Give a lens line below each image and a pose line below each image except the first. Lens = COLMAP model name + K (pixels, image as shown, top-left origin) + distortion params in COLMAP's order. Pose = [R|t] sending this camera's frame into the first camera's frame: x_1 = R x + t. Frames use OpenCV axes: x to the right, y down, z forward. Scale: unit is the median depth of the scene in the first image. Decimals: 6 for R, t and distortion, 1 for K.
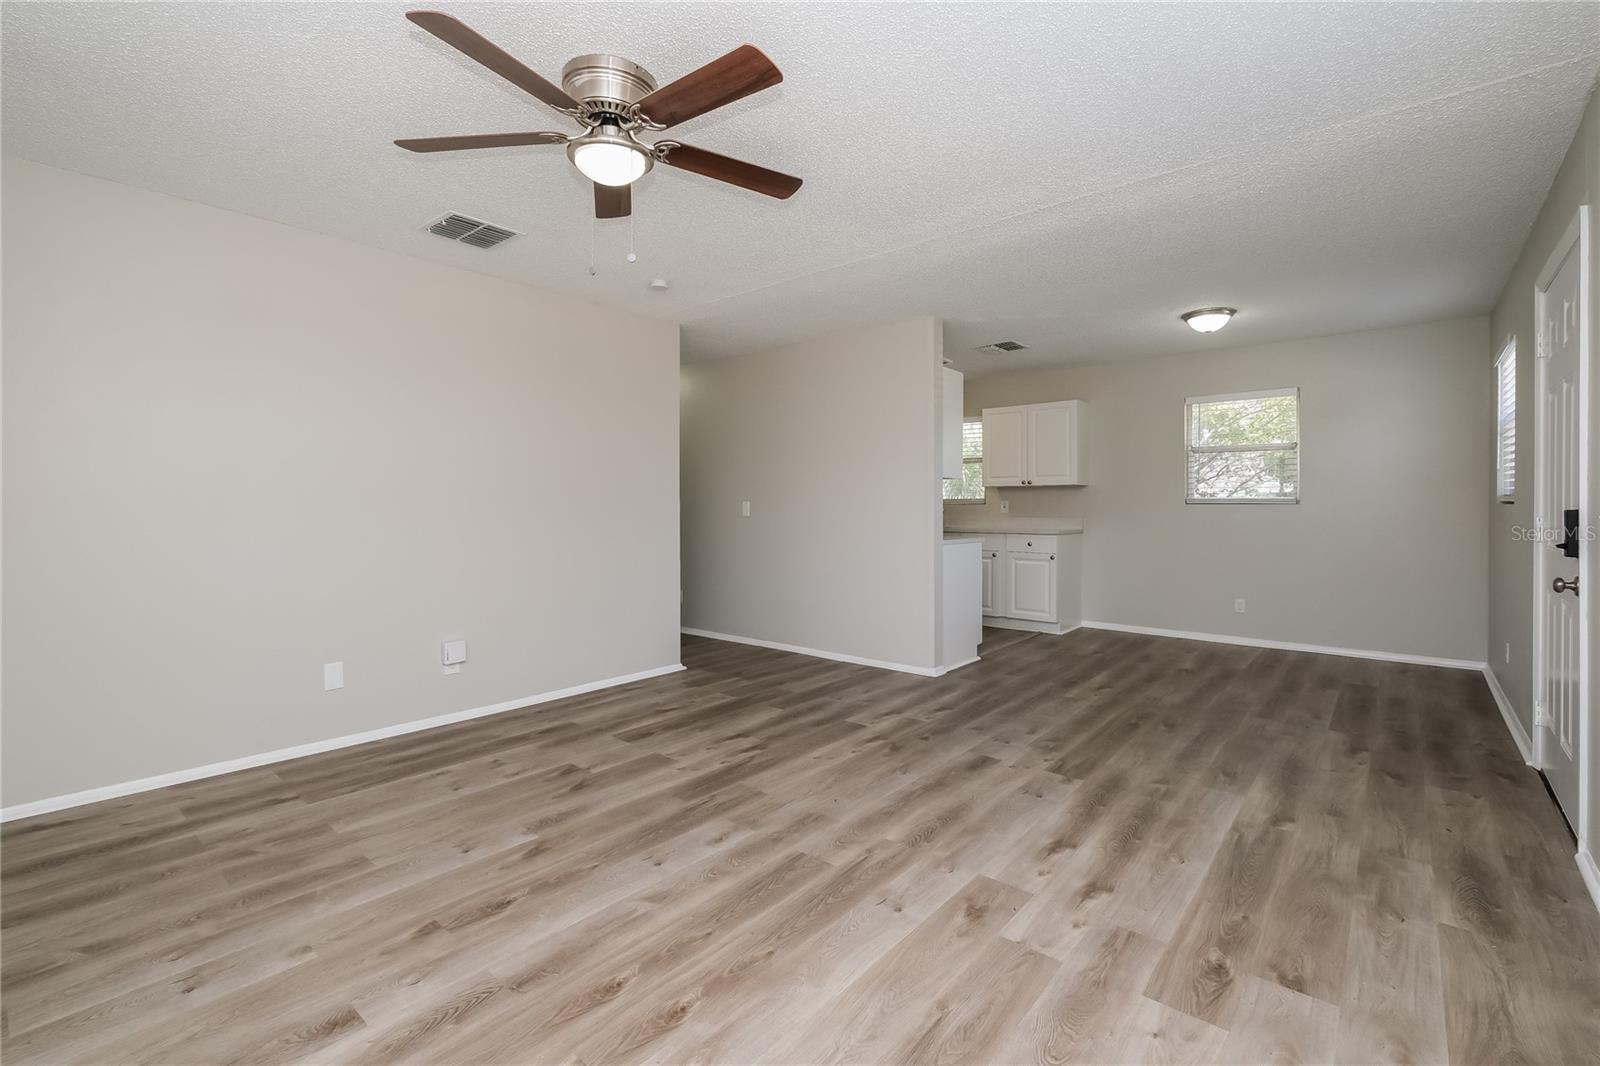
lens RADIAL K [[711.8, 0, 804.4], [0, 711.8, 530.2], [0, 0, 1]] dist [-0.000908, -0.000570]
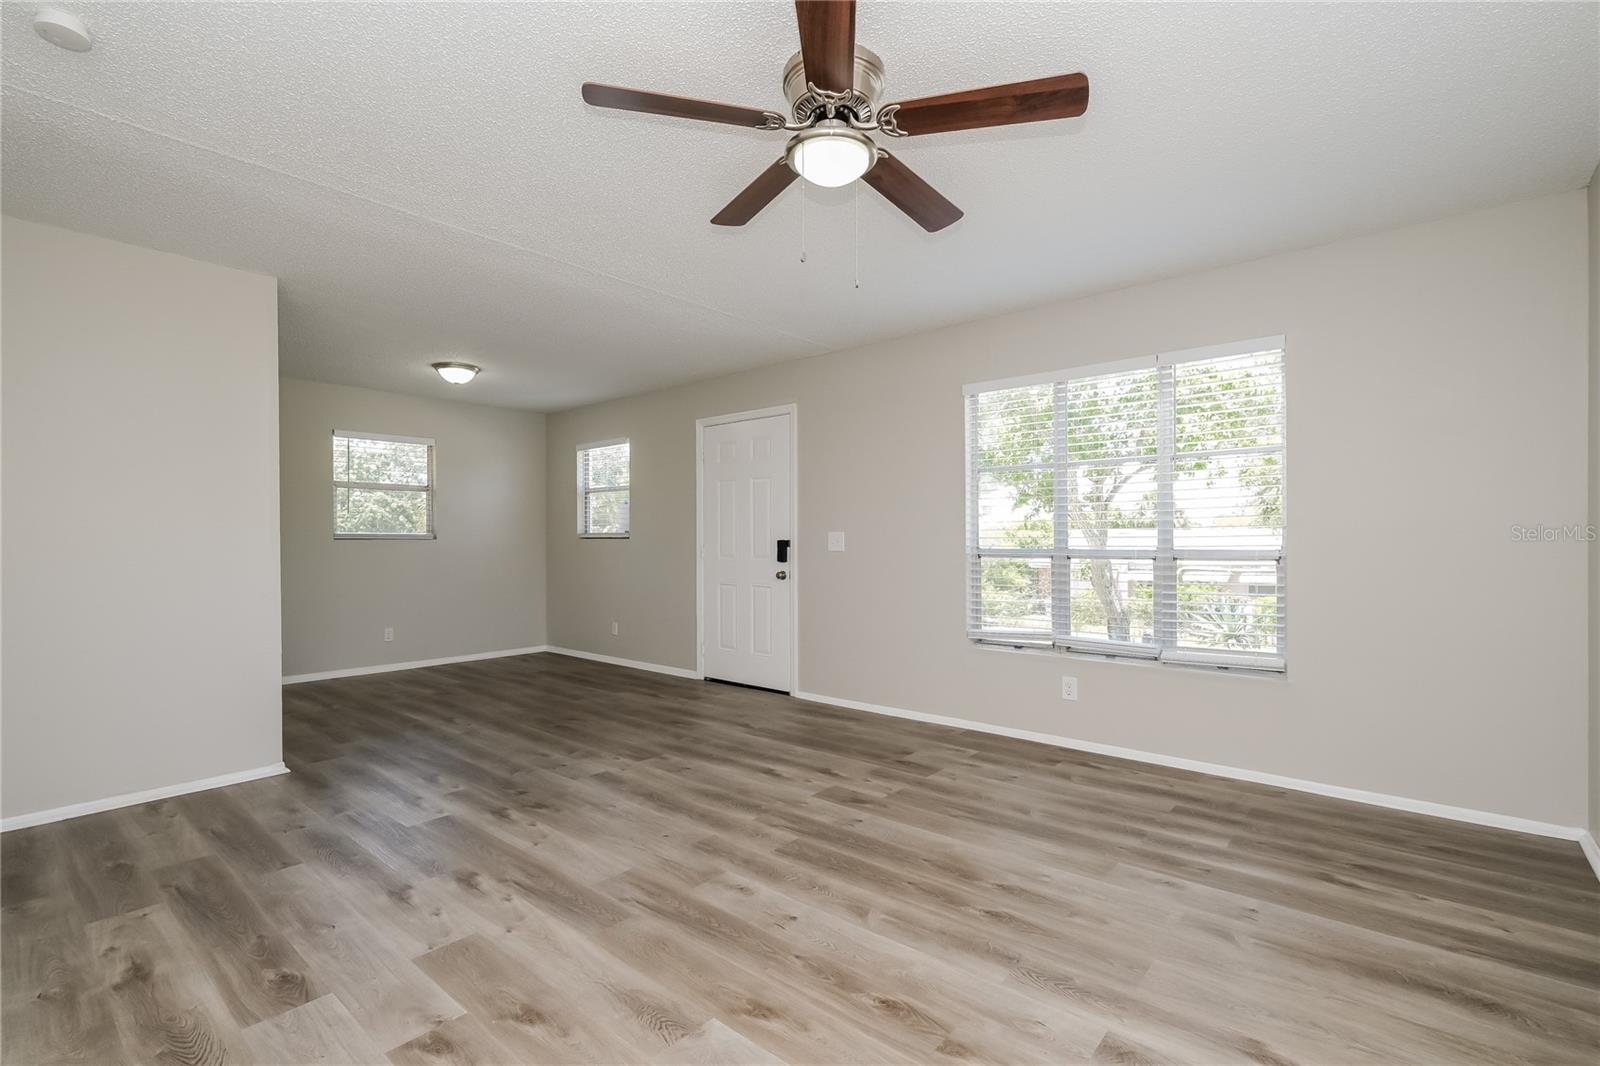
lens RADIAL K [[711.8, 0, 804.4], [0, 711.8, 530.2], [0, 0, 1]] dist [-0.000908, -0.000570]
pose [[0.000163, 0.018078, 0.999837, -0.958541], [0.039770, 0.999045, -0.018071, -0.010908], [-0.999209, 0.039767, -0.000557, 0.818952]]
